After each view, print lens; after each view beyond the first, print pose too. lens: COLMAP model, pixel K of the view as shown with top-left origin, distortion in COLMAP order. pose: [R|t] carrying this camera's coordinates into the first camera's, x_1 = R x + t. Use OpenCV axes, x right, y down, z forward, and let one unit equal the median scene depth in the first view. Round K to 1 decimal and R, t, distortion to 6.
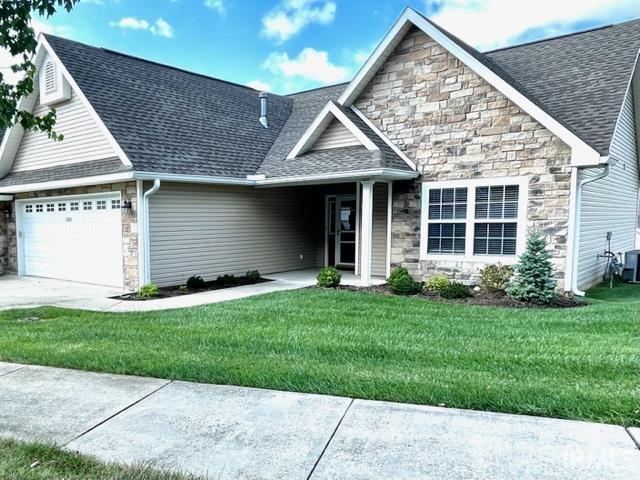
lens RADIAL K [[511.6, 0, 315.6], [0, 511.6, 269.0], [0, 0, 1]] dist [-0.006624, 0.001006]
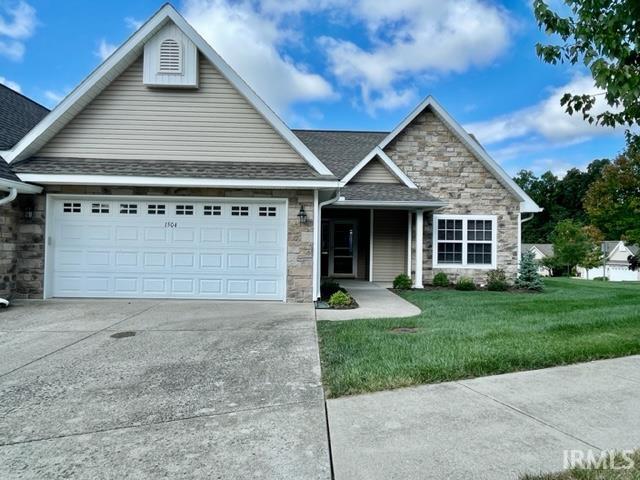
lens RADIAL K [[402.4, 0, 319.9], [0, 402.4, 240.6], [0, 0, 1]] dist [-0.003396, -0.000247]
pose [[0.750568, 0.034947, 0.659869, -0.798714], [0.039263, 0.994478, -0.097327, 0.002187], [-0.659626, 0.098959, 0.745051, 0.385152]]
